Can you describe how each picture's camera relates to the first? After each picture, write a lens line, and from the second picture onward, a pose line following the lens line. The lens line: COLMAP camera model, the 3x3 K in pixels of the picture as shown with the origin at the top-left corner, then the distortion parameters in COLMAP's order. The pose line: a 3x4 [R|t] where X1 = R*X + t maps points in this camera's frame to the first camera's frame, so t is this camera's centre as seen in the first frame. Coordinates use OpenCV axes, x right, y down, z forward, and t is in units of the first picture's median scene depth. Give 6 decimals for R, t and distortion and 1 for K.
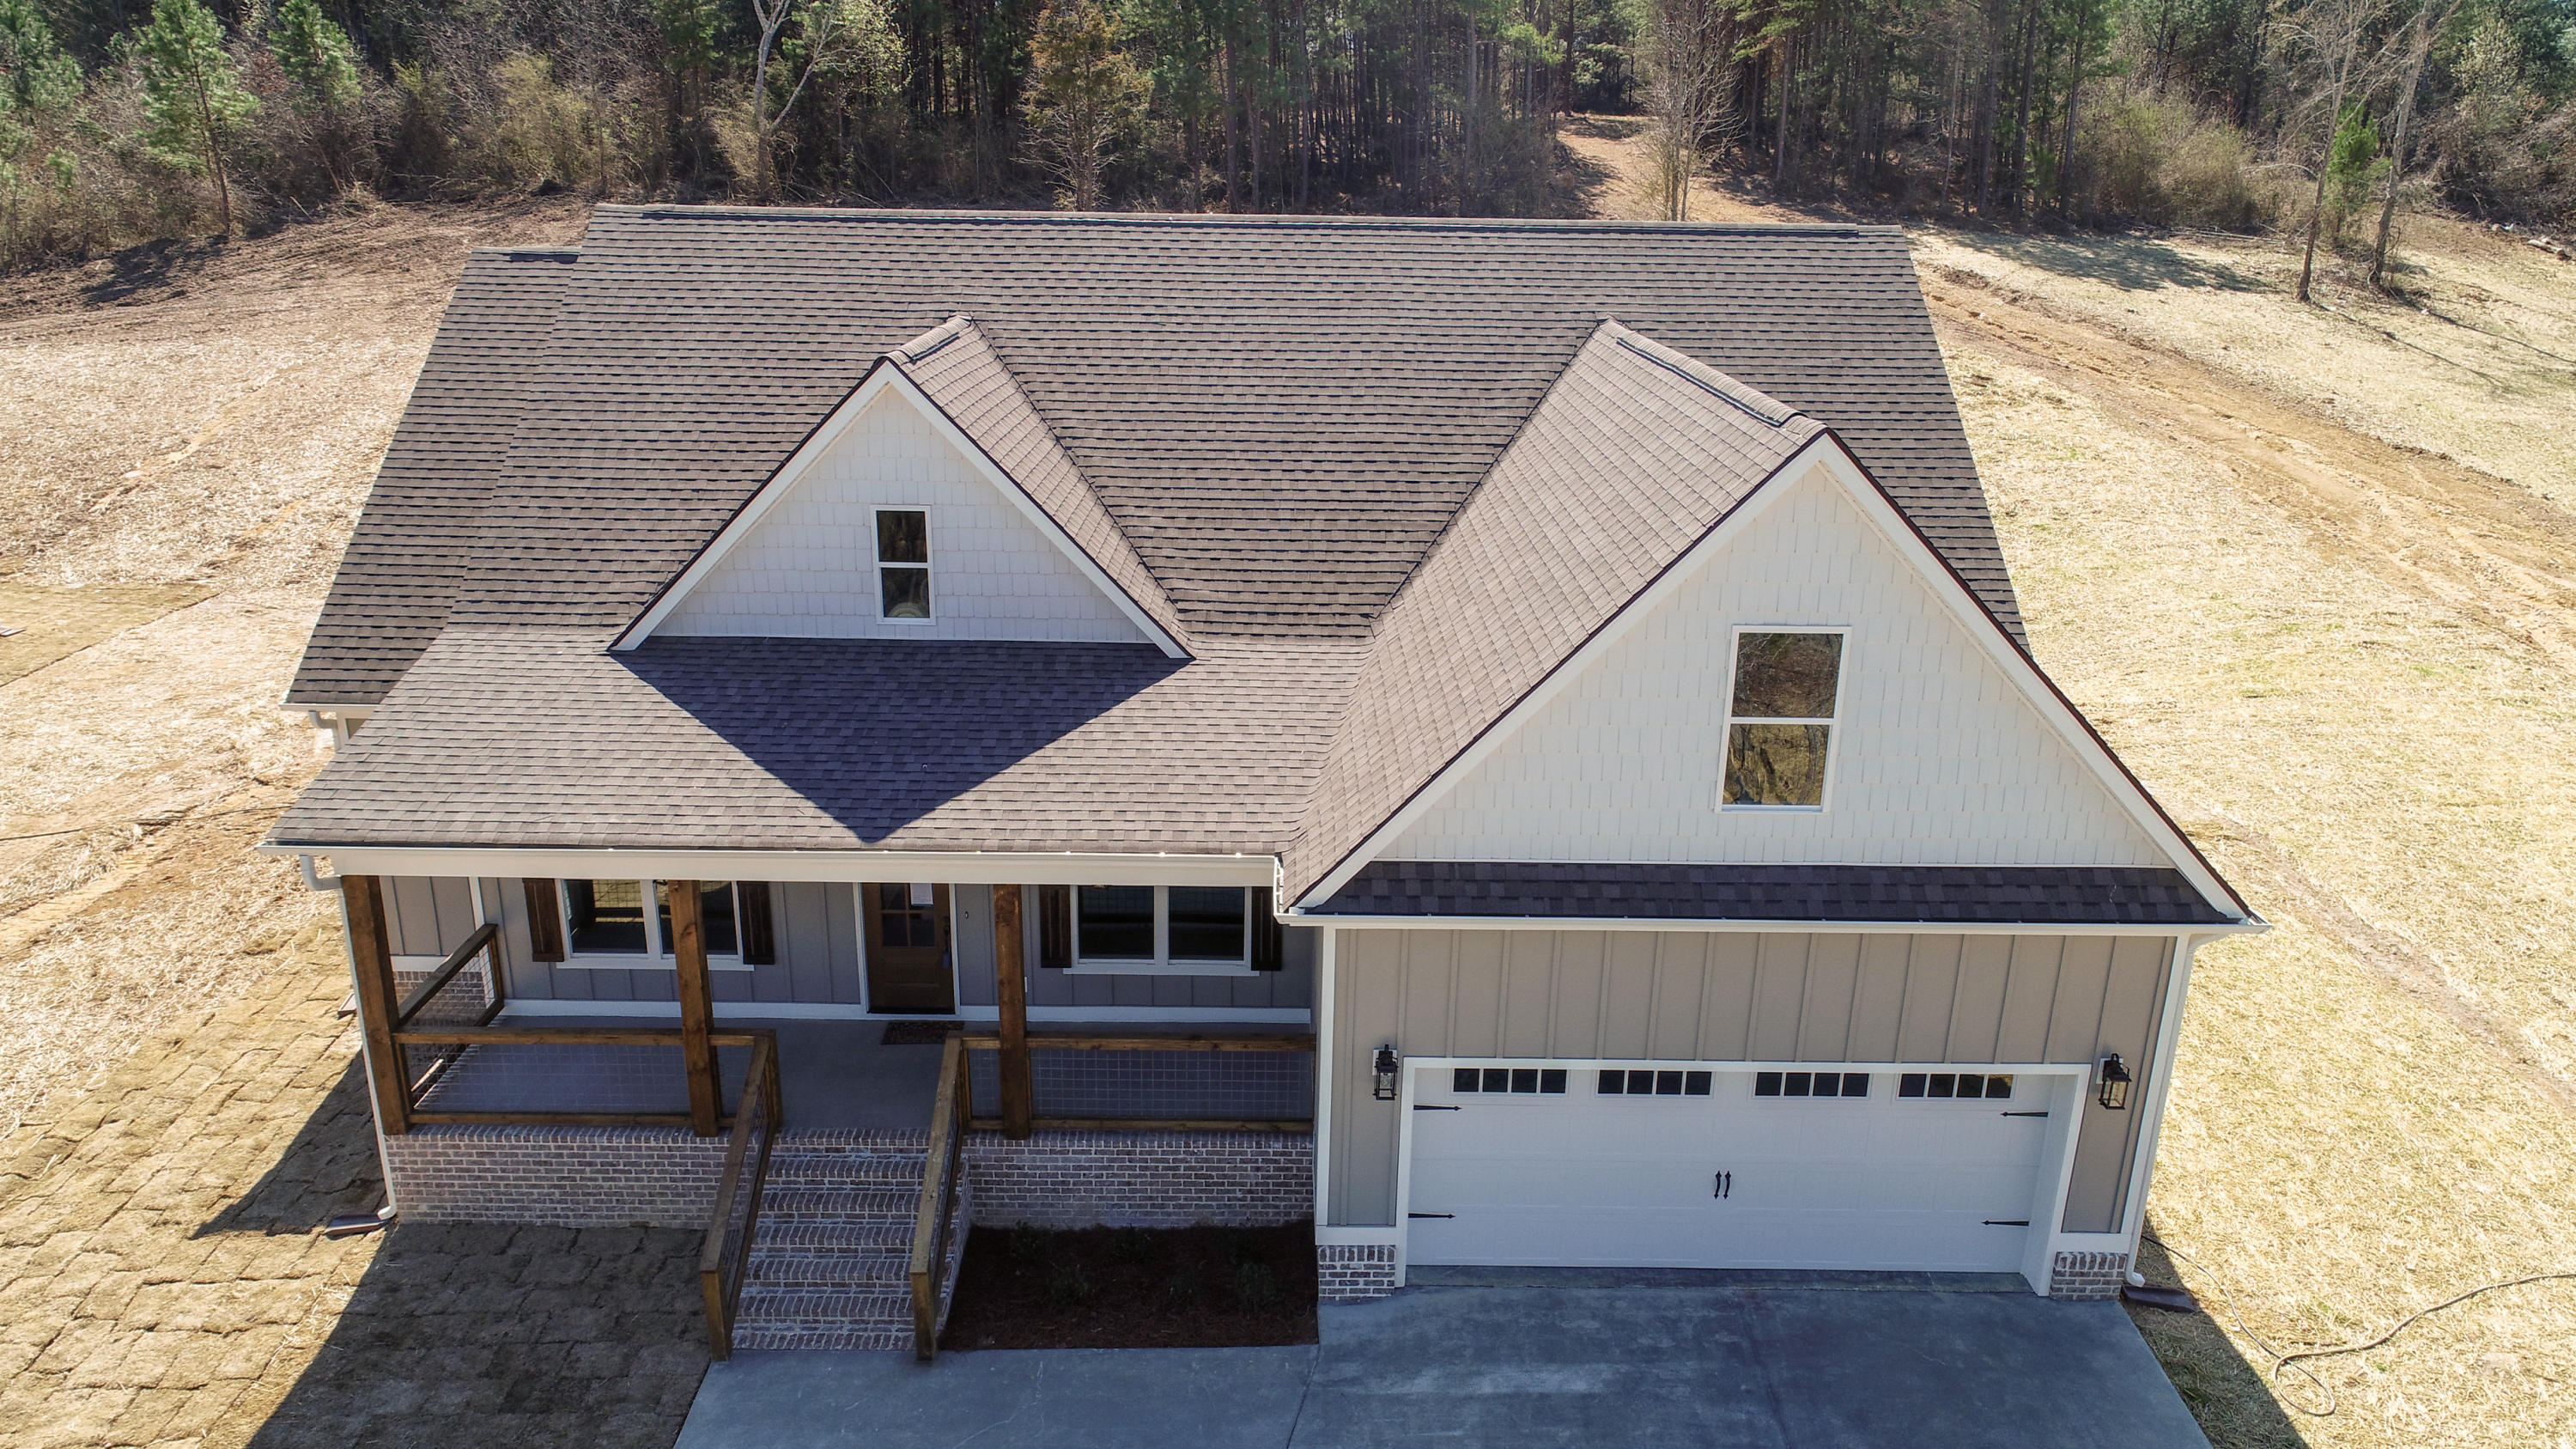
lens RADIAL K [[1736.4, 0, 1285.4], [0, 1736.4, 735.0], [0, 0, 1]] dist [-0.002100, 0.001646]
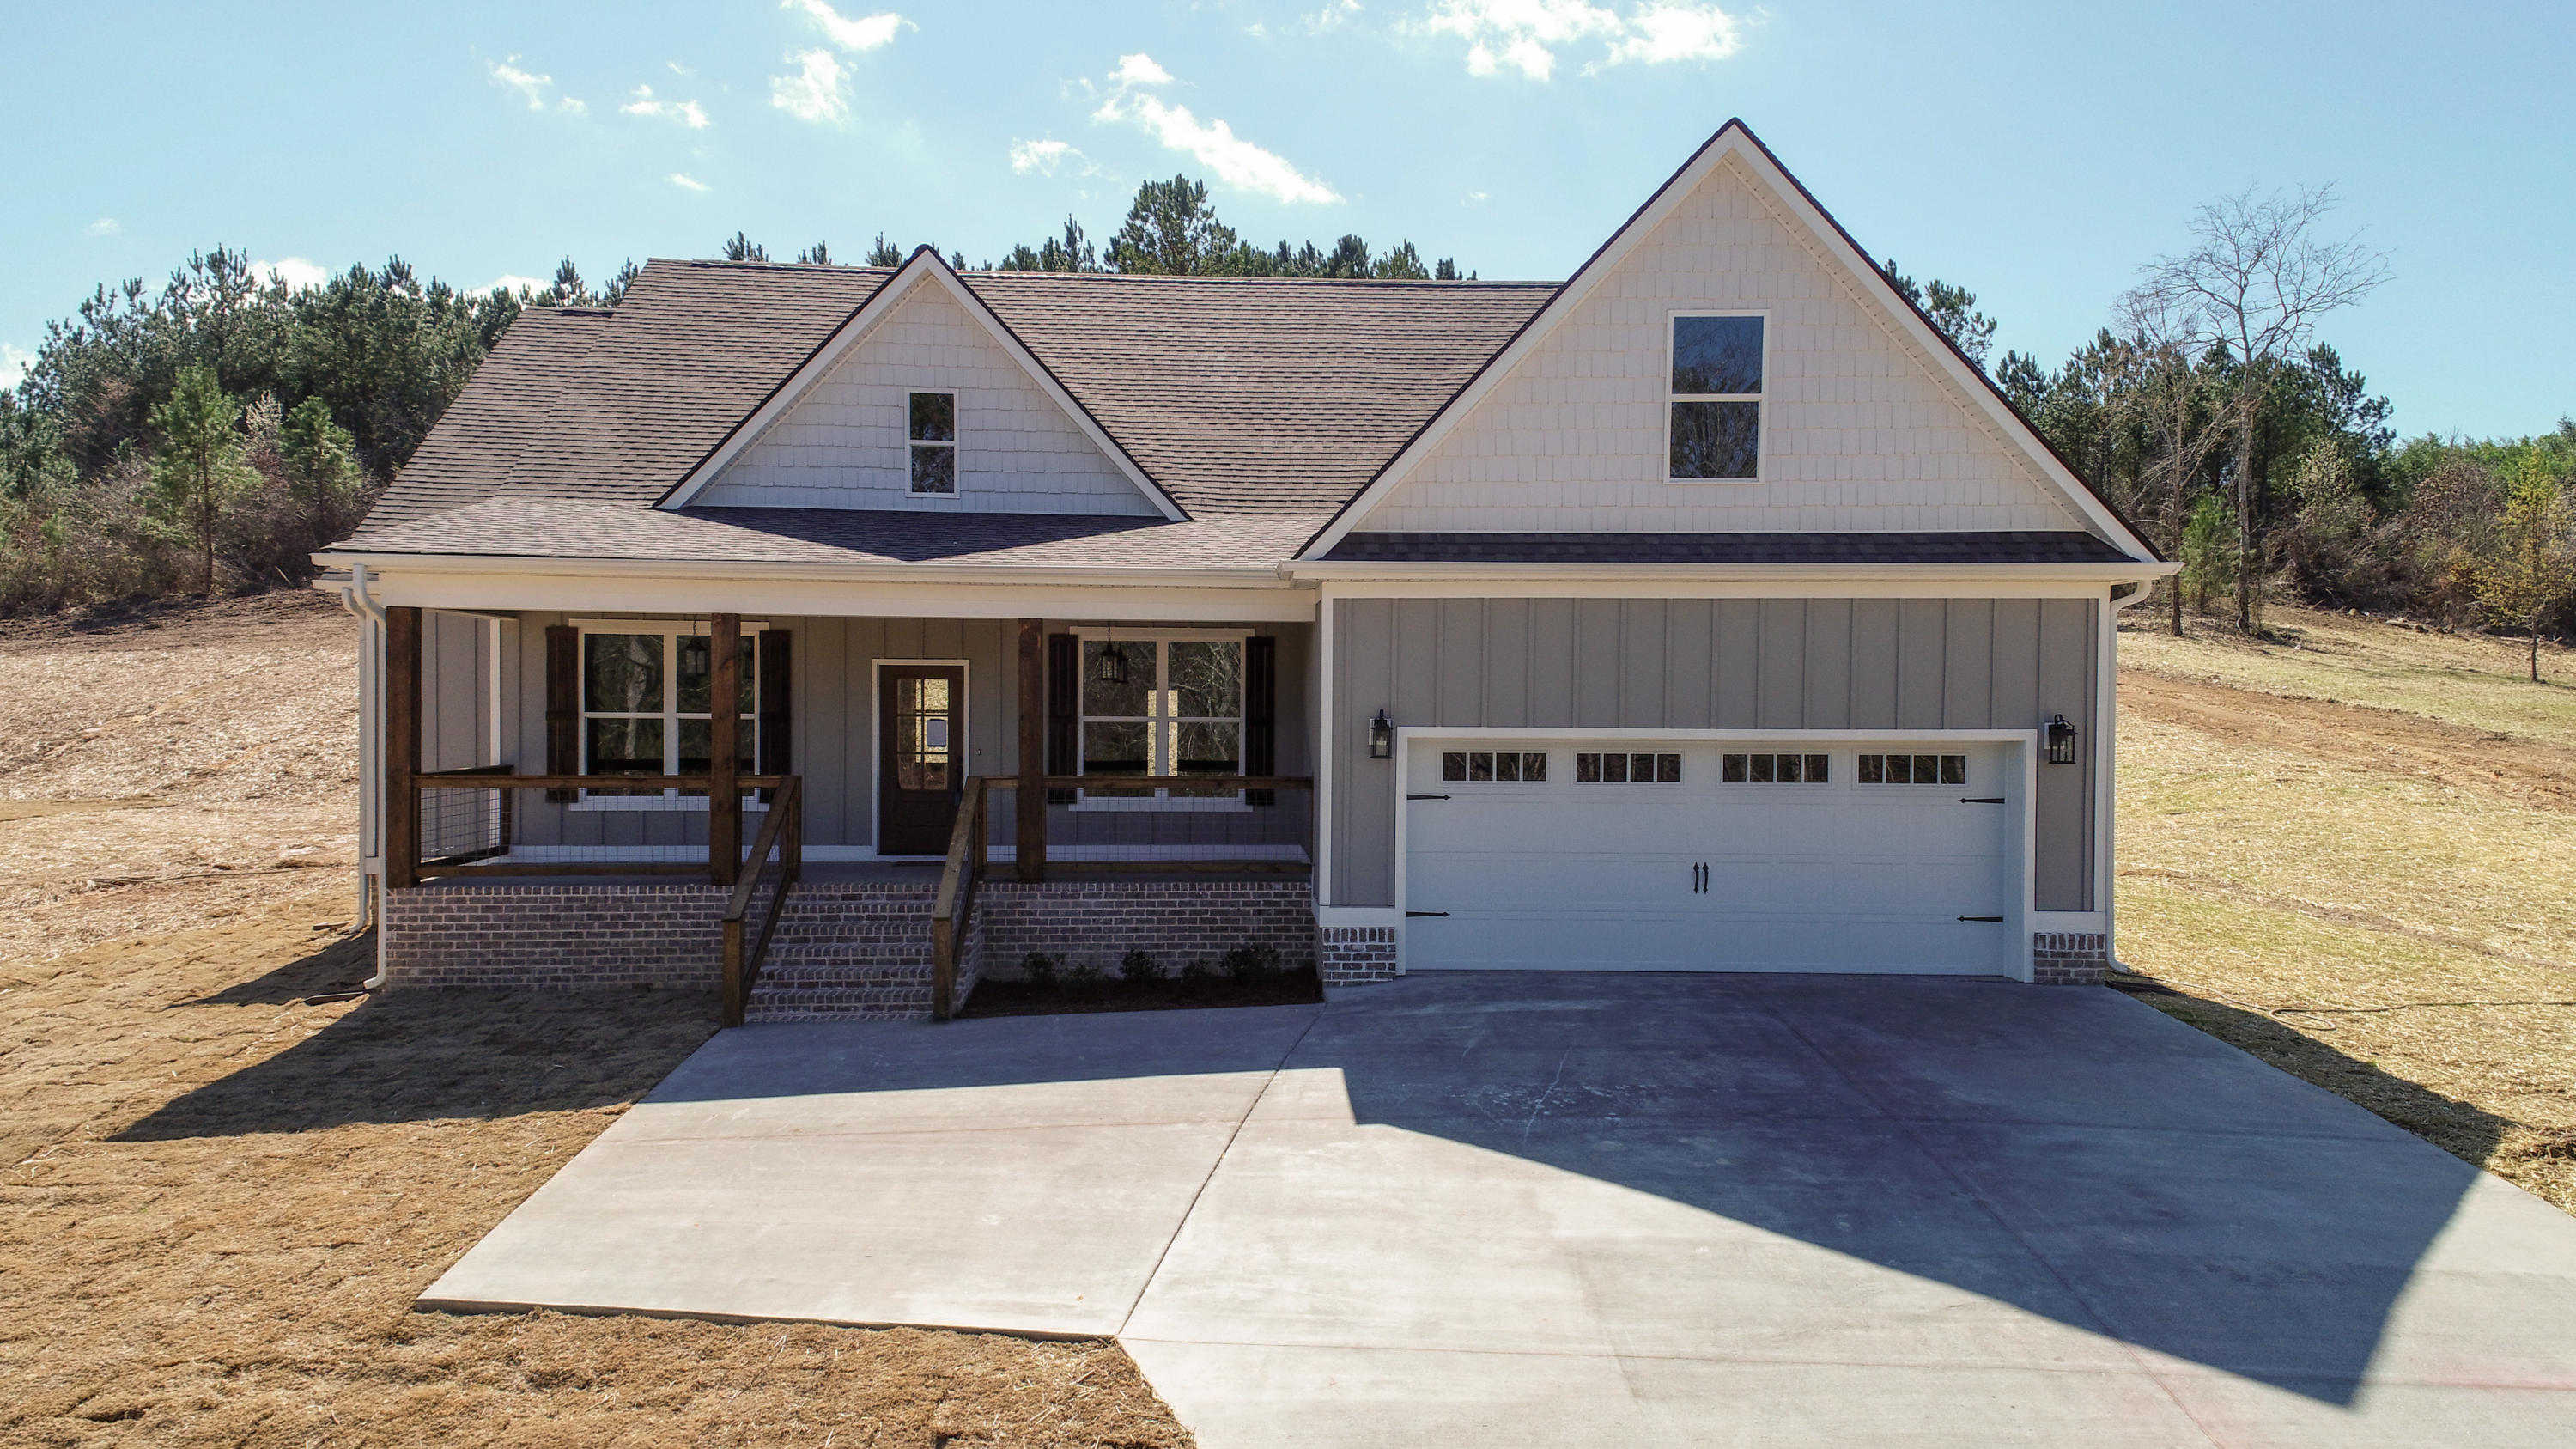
lens RADIAL K [[1690.2, 0, 1287.4], [0, 1690.2, 741.0], [0, 0, 1]] dist [0.197916, -0.179314]
pose [[0.999158, -0.009255, 0.039962, -0.039326], [0.020708, 0.954766, -0.296636, 0.457978], [-0.035409, 0.297214, 0.954154, -0.011585]]
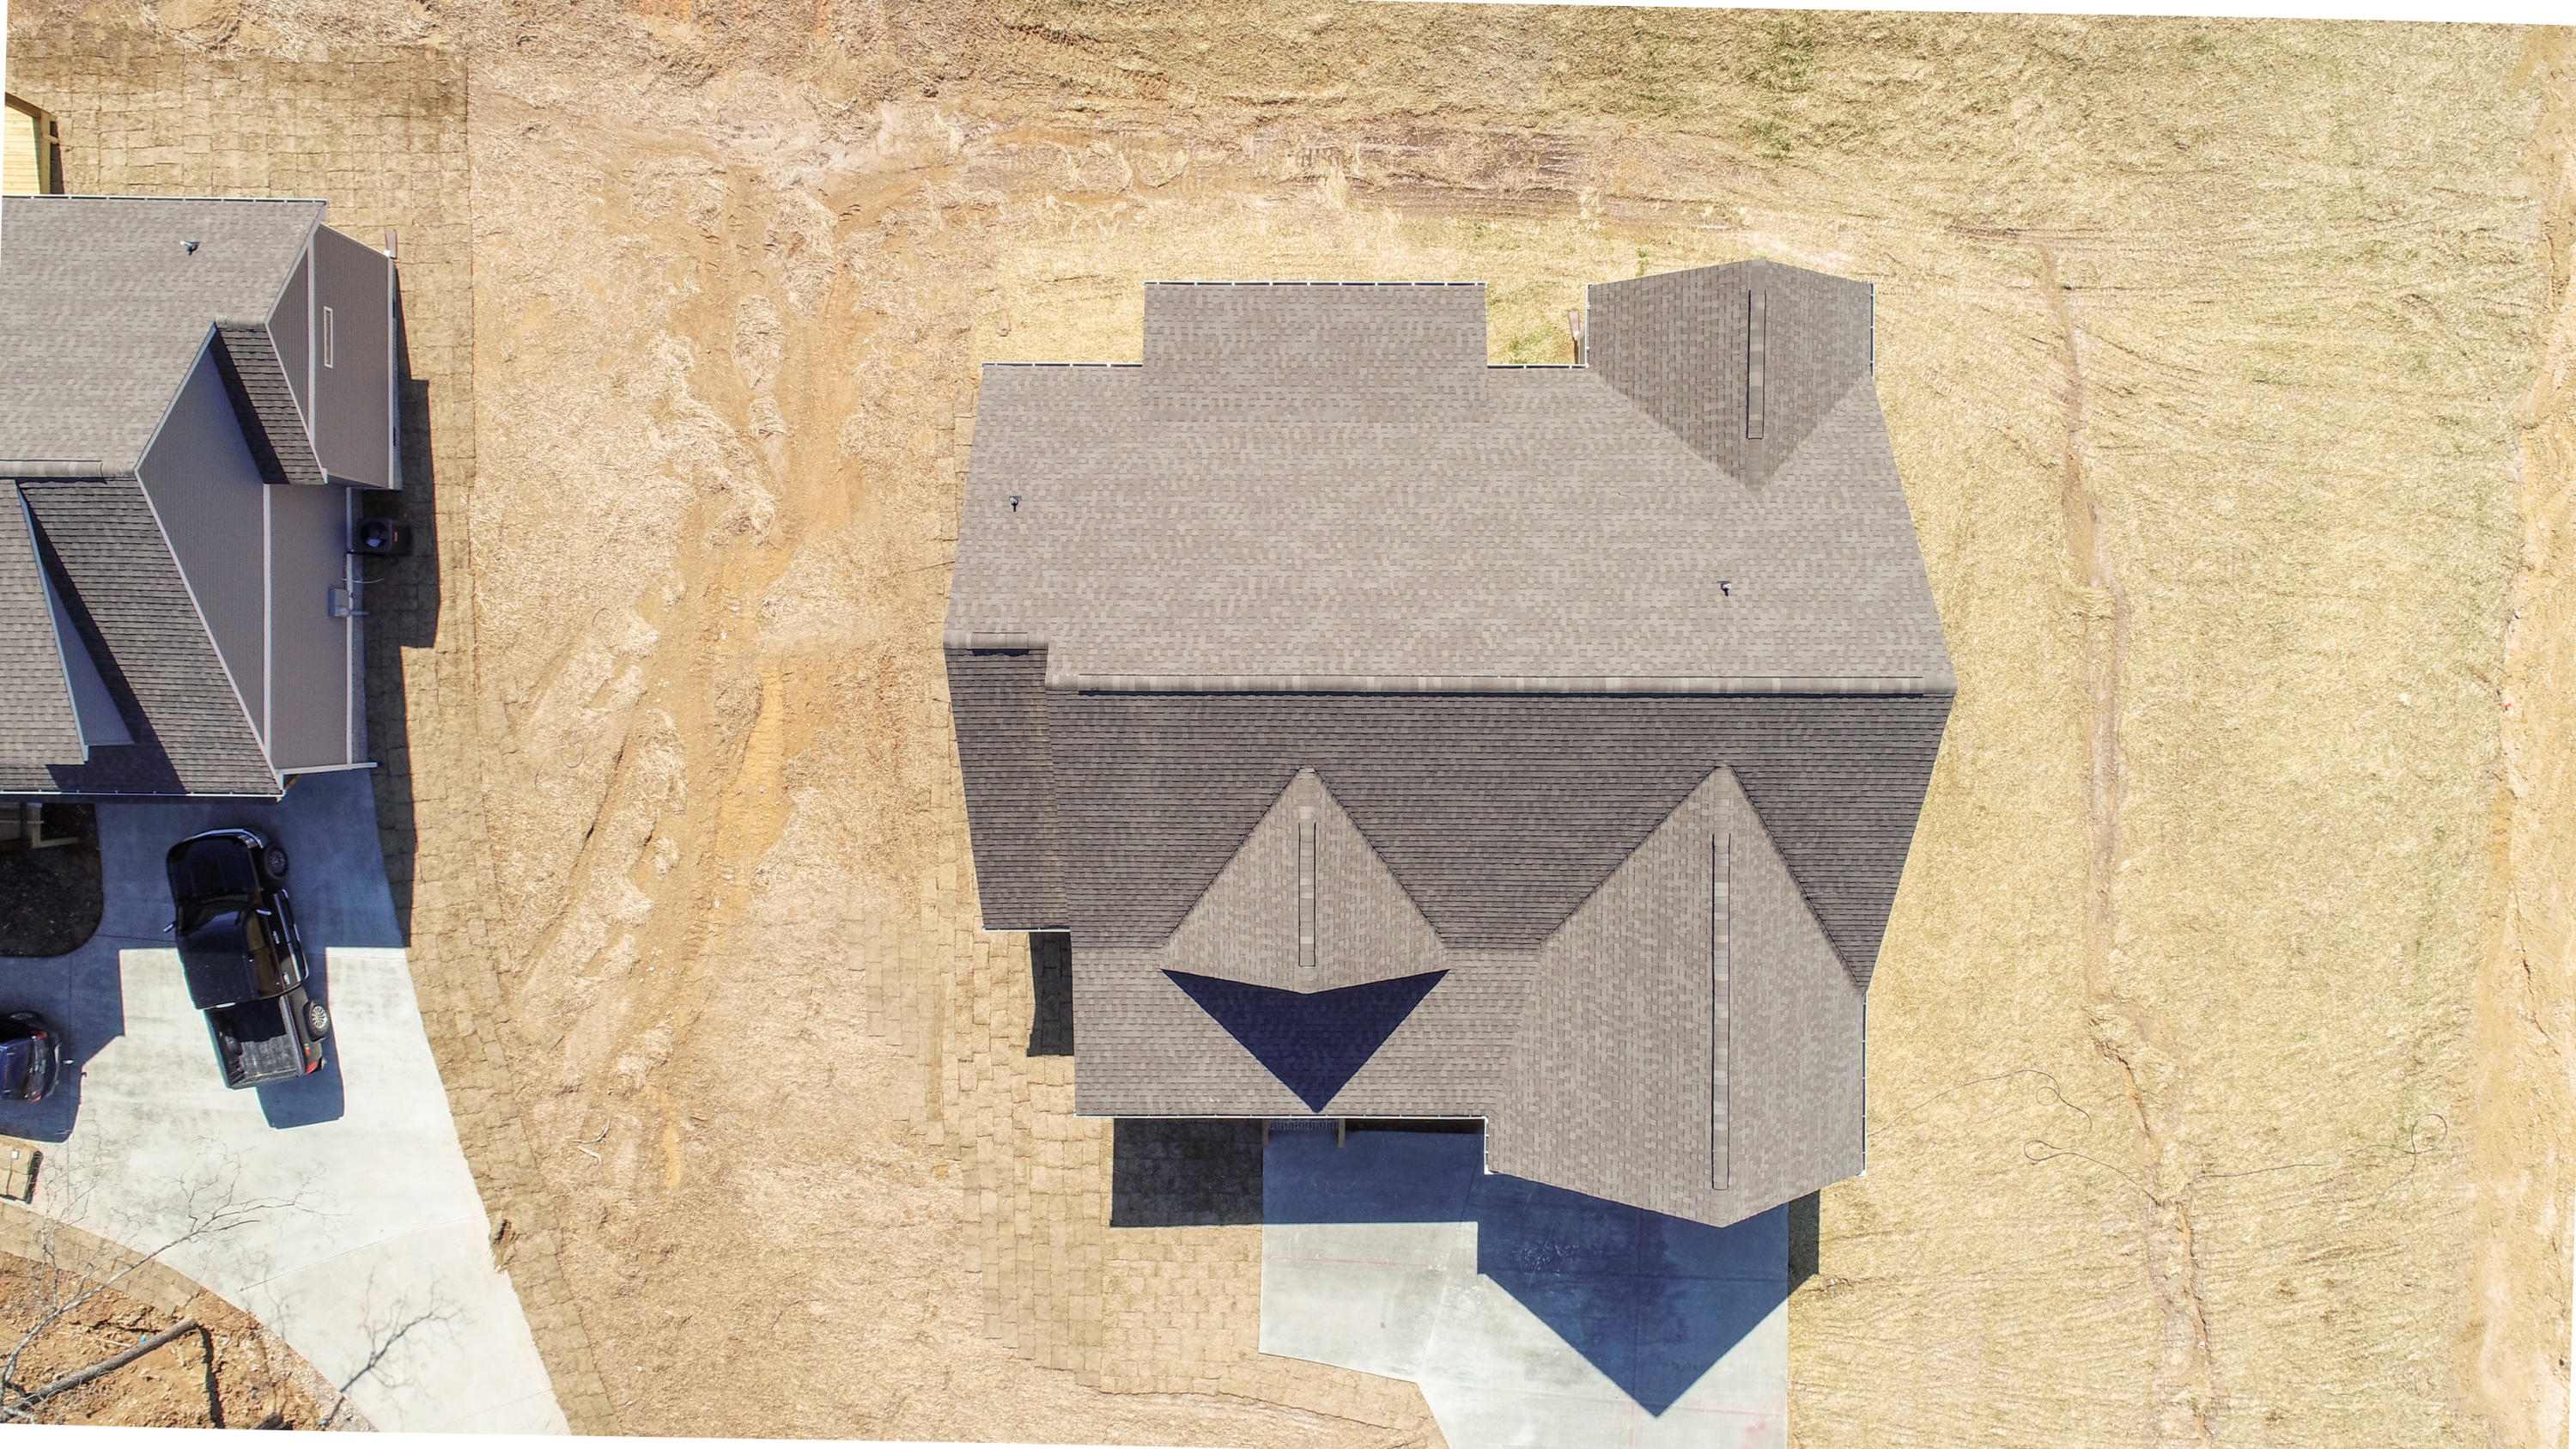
lens RADIAL K [[1736.4, 0, 1285.4], [0, 1736.4, 735.0], [0, 0, 1]] dist [-0.002100, 0.001646]
pose [[0.999704, 0.010493, -0.021943, -0.219124], [0.017776, 0.300530, 0.953607, -2.226144], [0.016601, -0.953715, 0.300255, 0.707524]]
